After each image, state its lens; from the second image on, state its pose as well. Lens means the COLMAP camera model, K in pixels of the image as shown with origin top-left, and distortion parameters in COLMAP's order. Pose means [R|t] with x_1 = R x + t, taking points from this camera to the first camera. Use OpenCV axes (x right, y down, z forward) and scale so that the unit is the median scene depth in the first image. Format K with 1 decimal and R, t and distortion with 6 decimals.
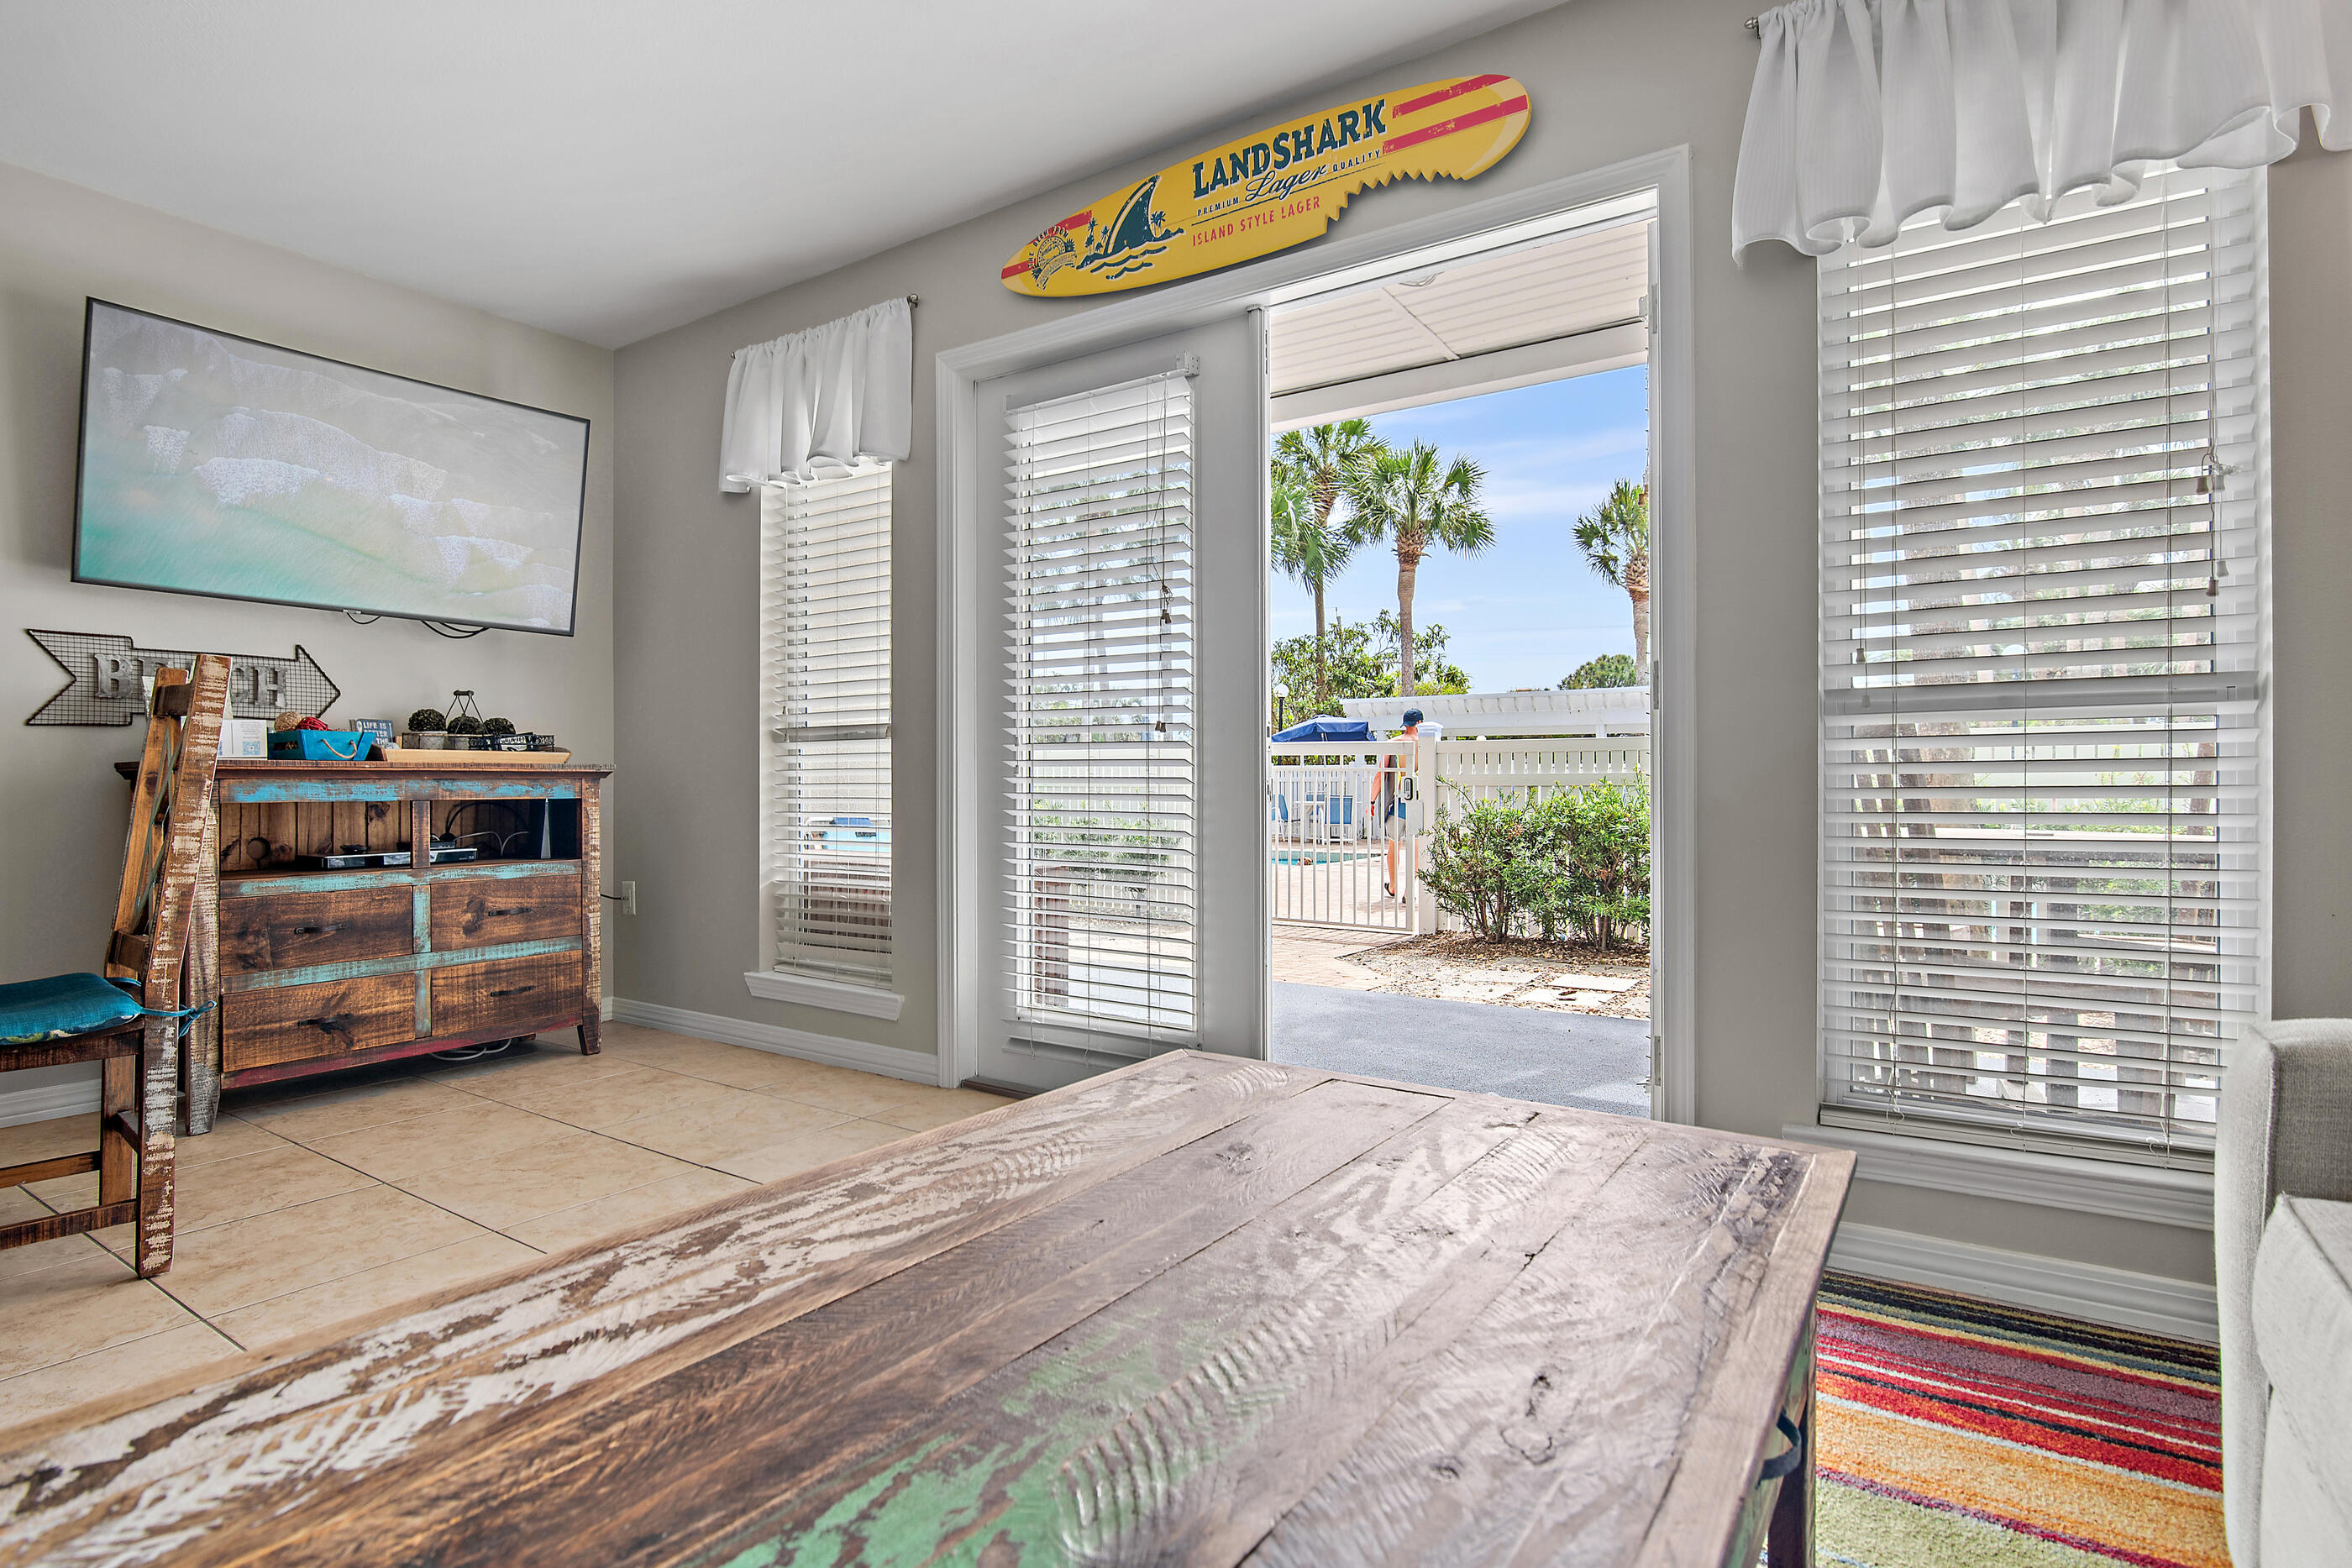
lens RADIAL K [[1158.4, 0, 1160.6], [0, 1158.4, 813.9], [0, 0, 1]] dist [-0.009157, 0.000116]
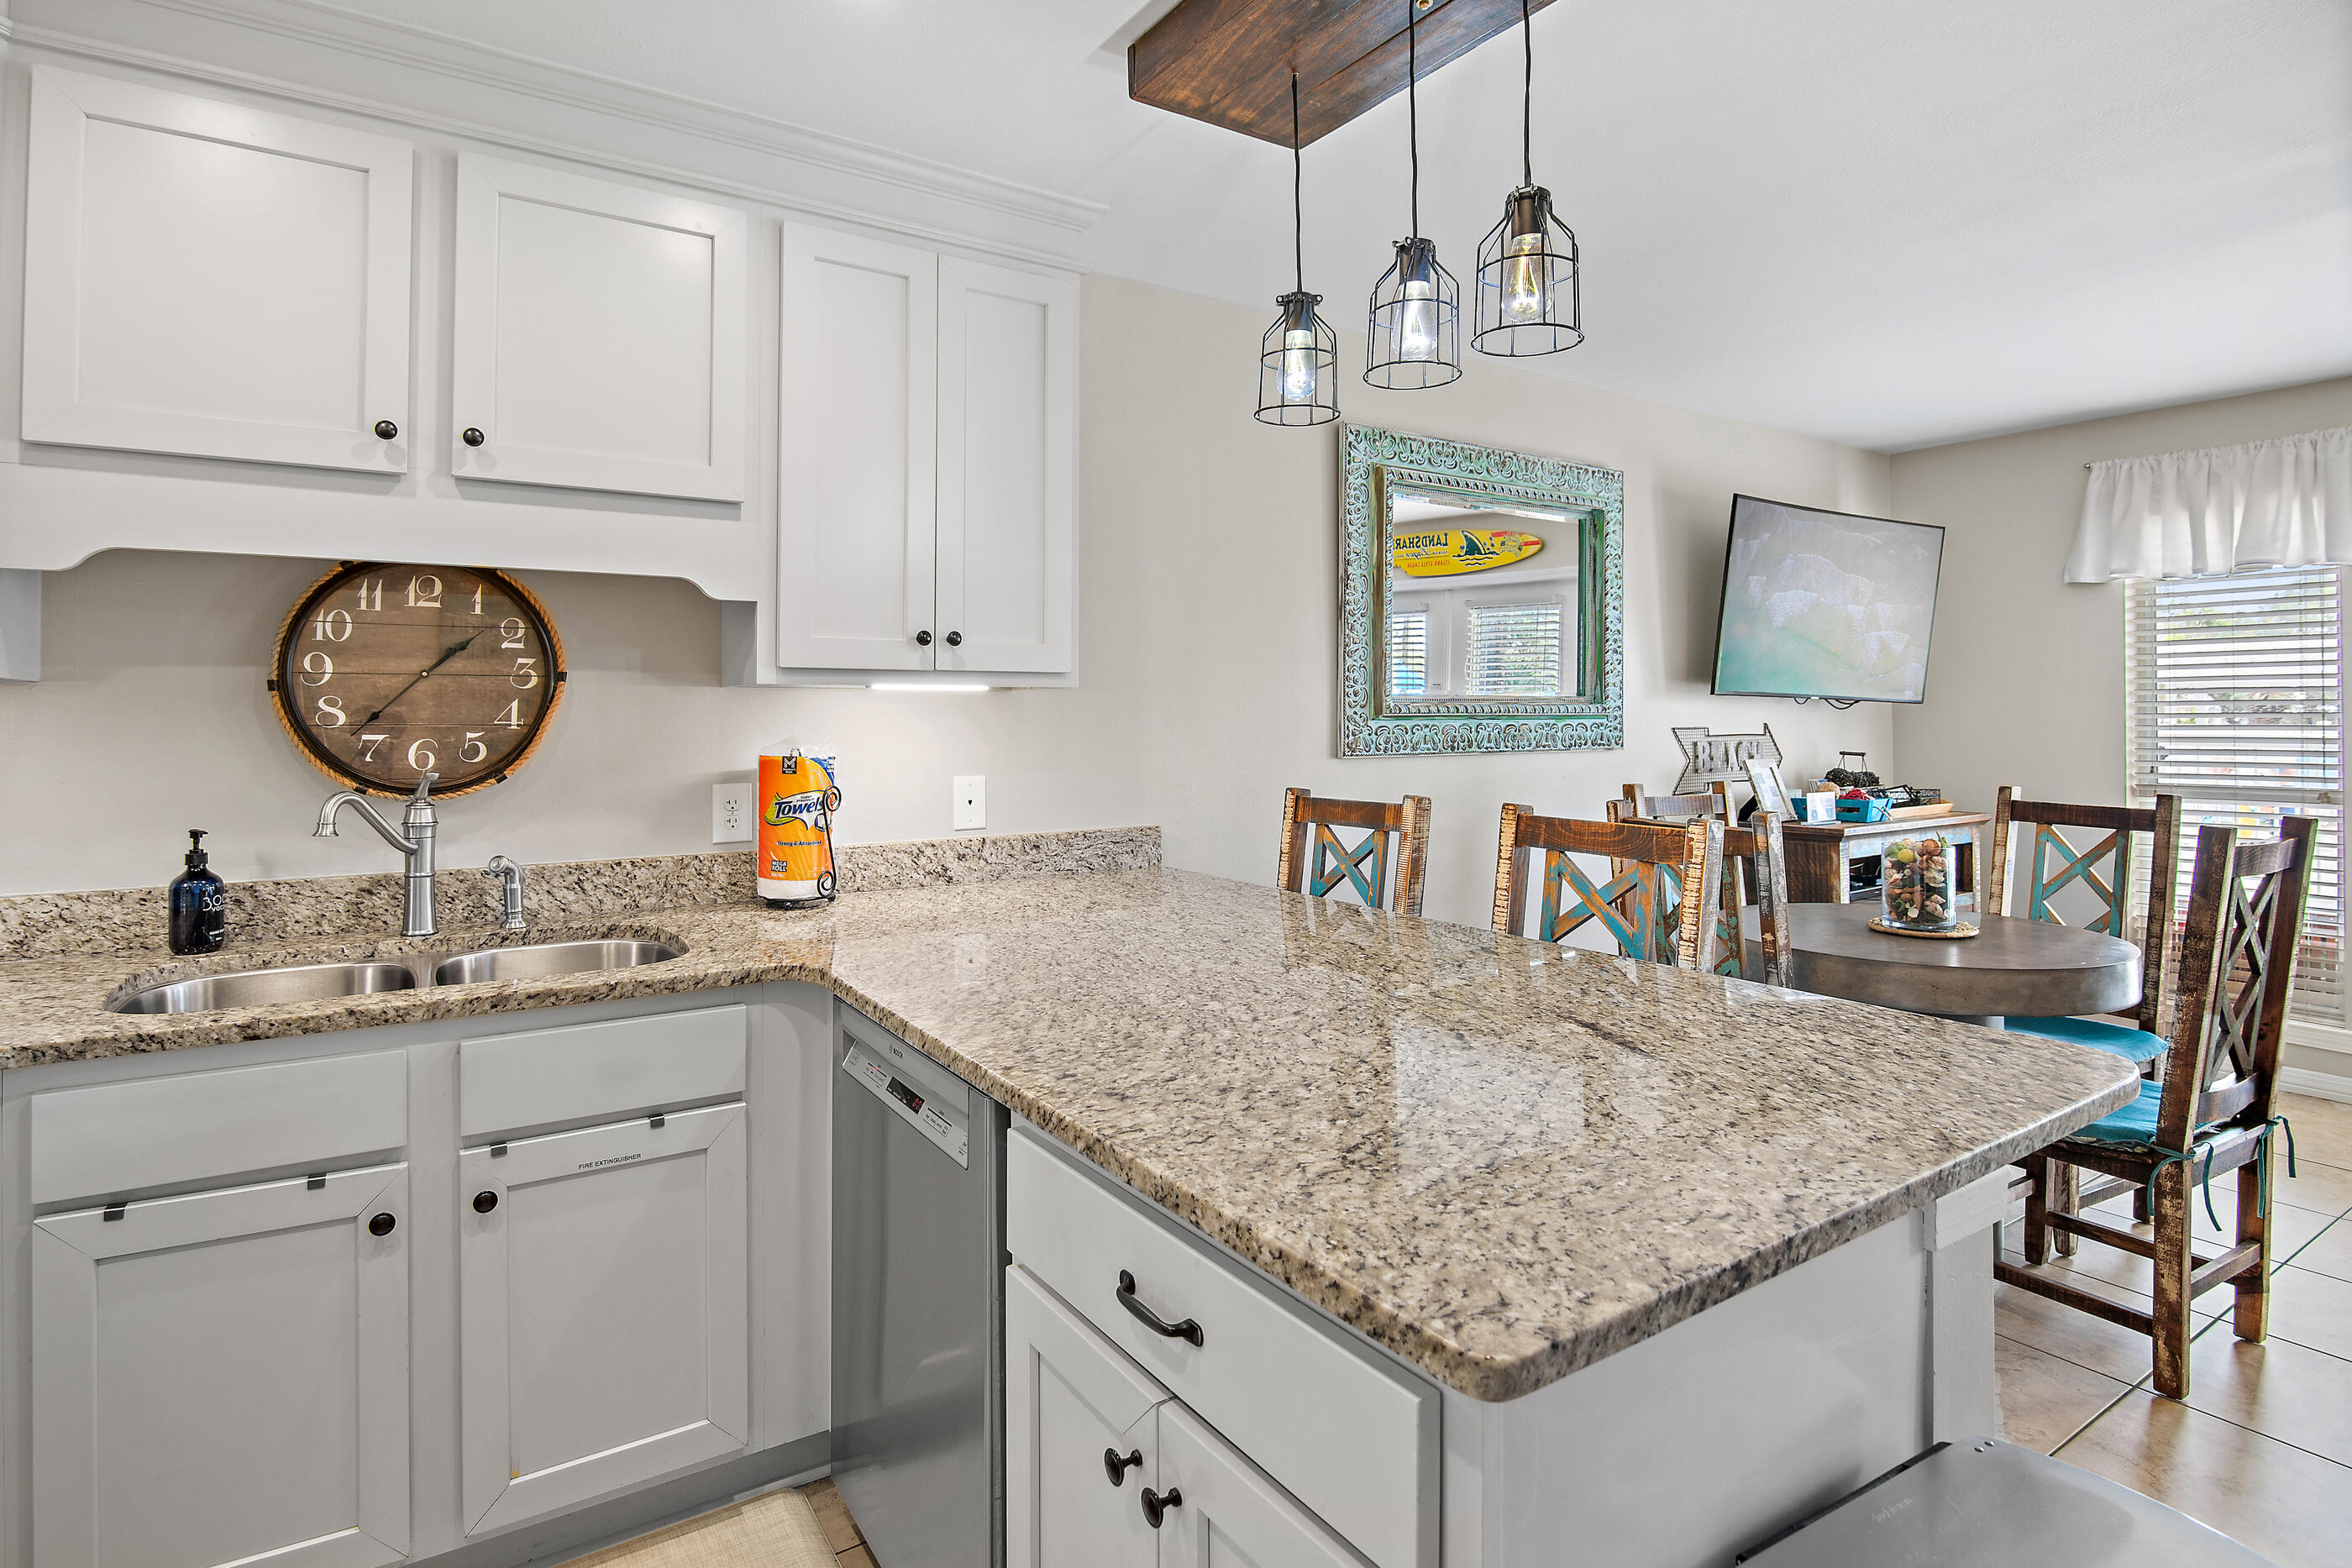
lens RADIAL K [[1151.7, 0, 1187.3], [0, 1151.7, 692.2], [0, 0, 1]] dist [-0.004730, -0.000680]
pose [[0.924831, -0.004908, -0.380347, -0.972836], [-0.011425, 0.999107, -0.040672, -0.134462], [0.380207, 0.041960, 0.923949, -0.529743]]
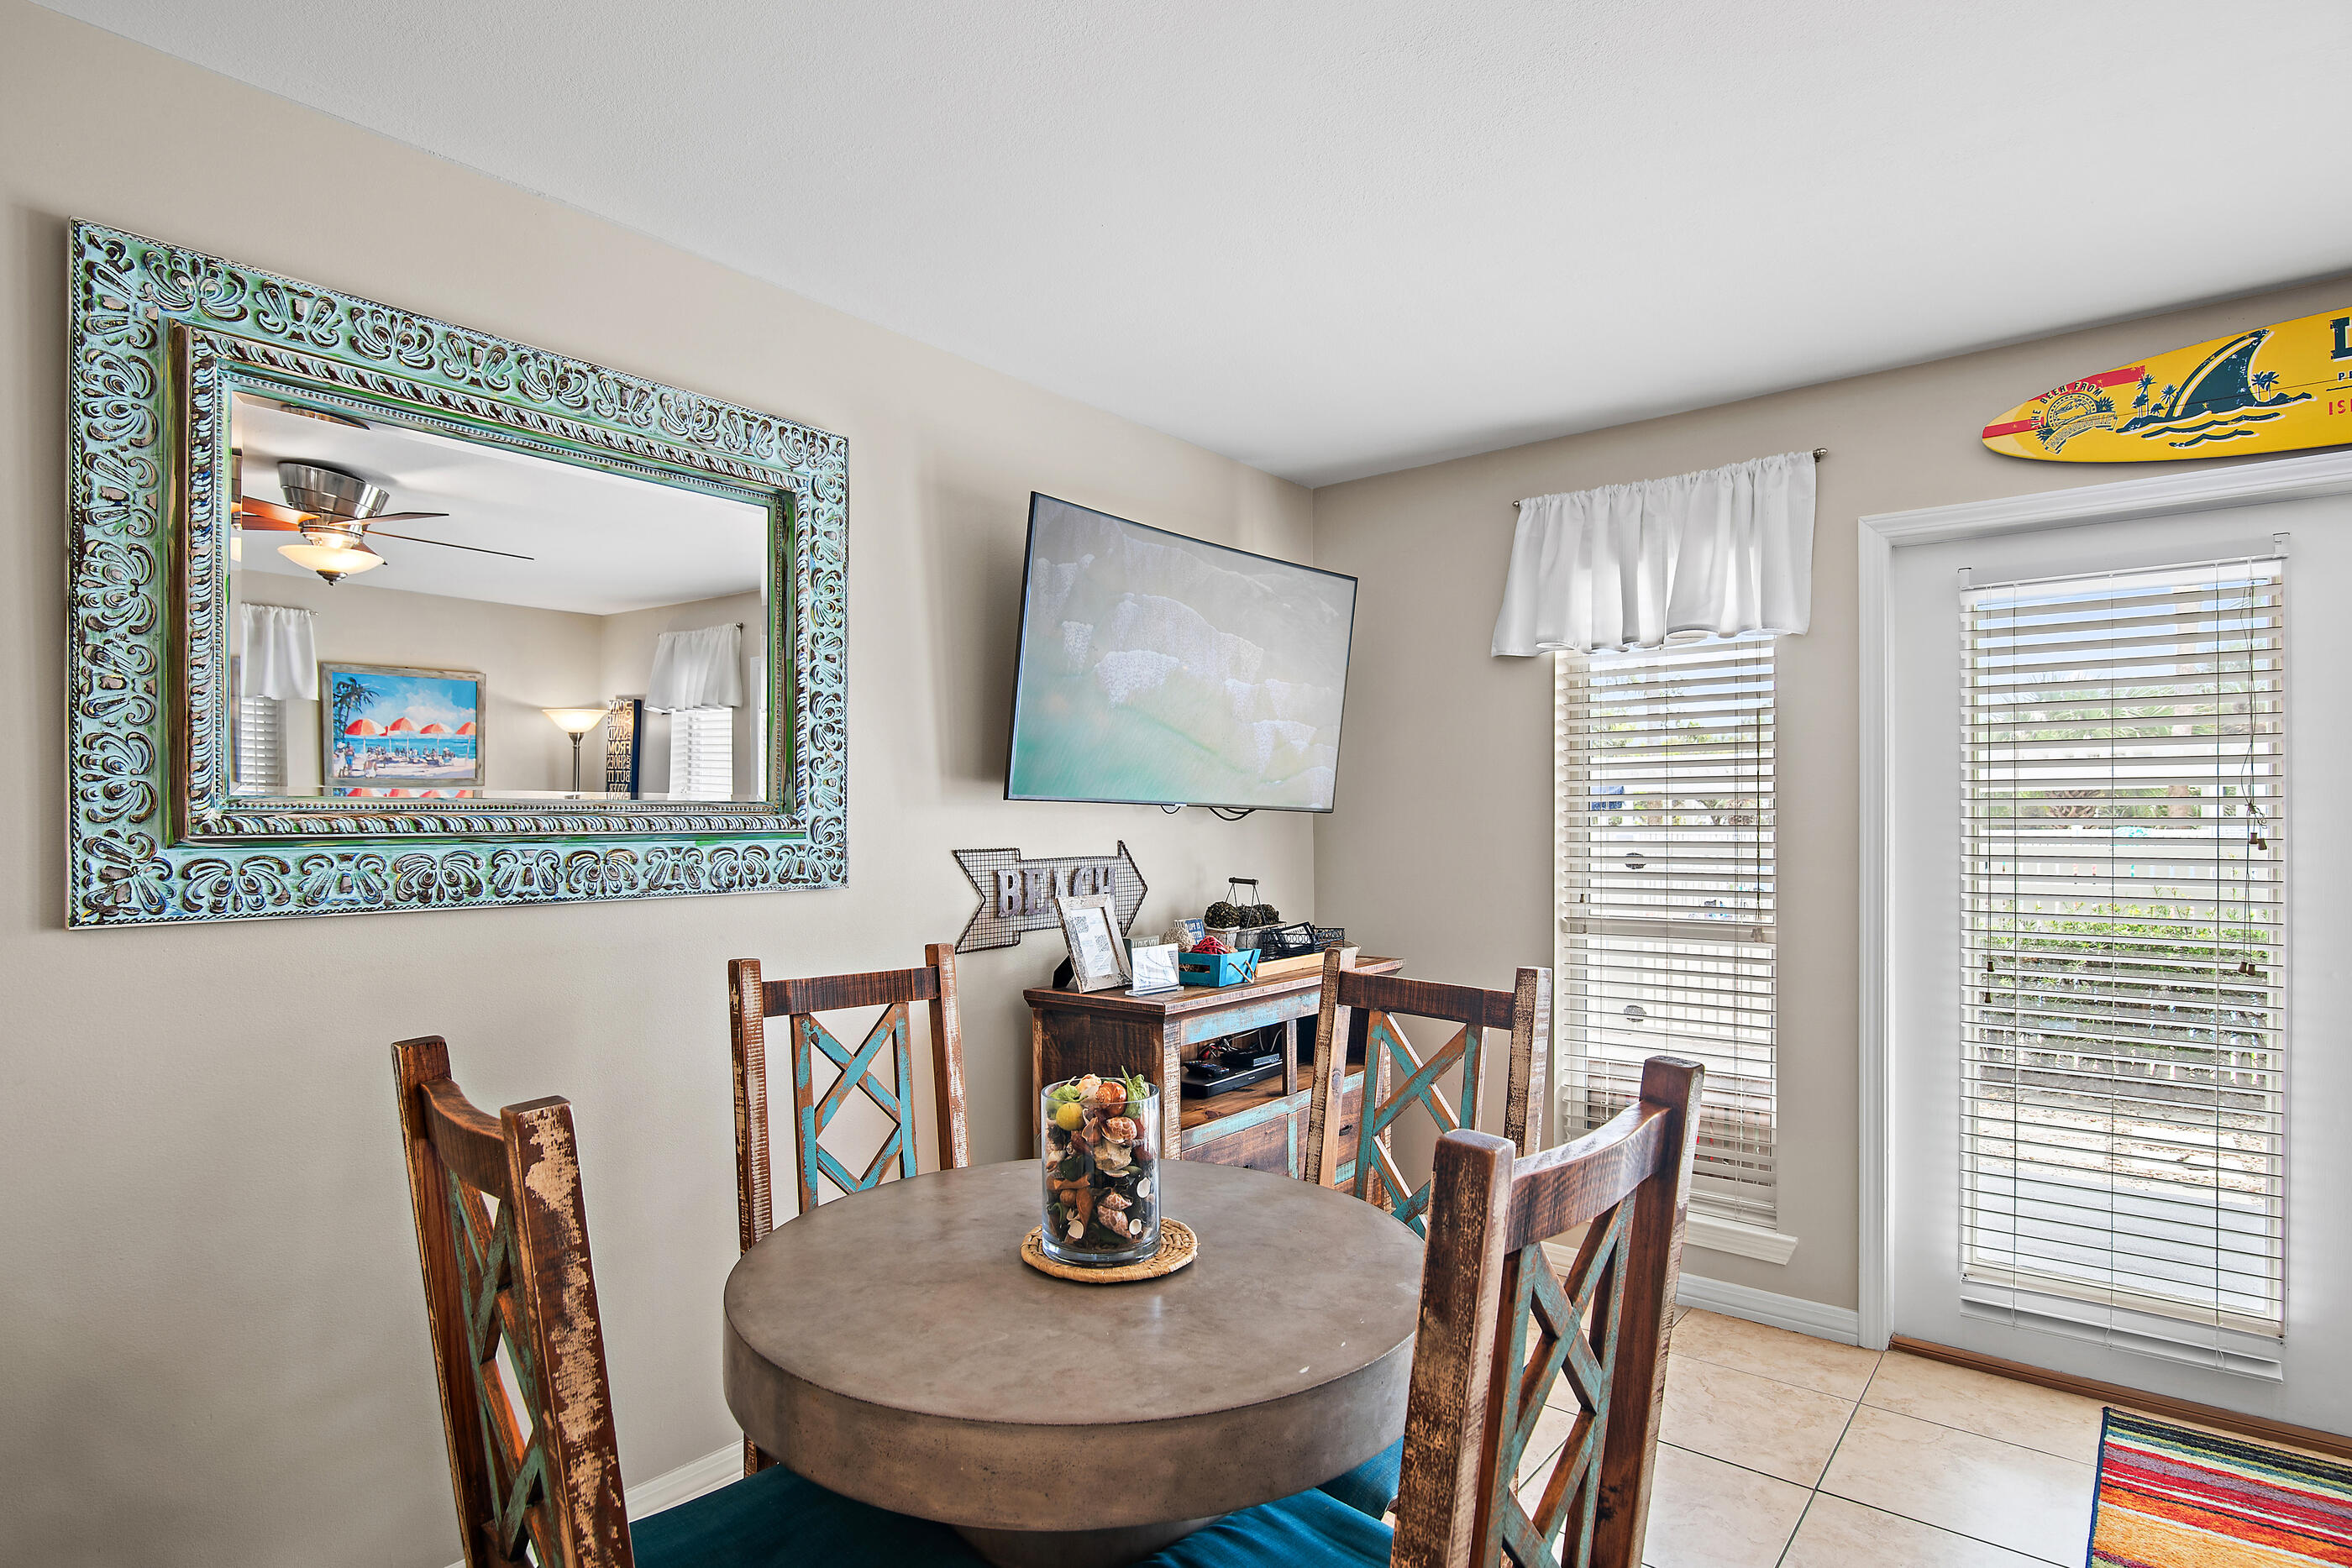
lens RADIAL K [[1189.1, 0, 1170.0], [0, 1189.1, 819.3], [0, 0, 1]] dist [-0.009836, -0.001379]
pose [[0.996501, 0.000229, -0.083582, -0.709755], [-0.002382, 0.999668, -0.025664, -0.155877], [0.083549, 0.025774, 0.996170, 0.063842]]
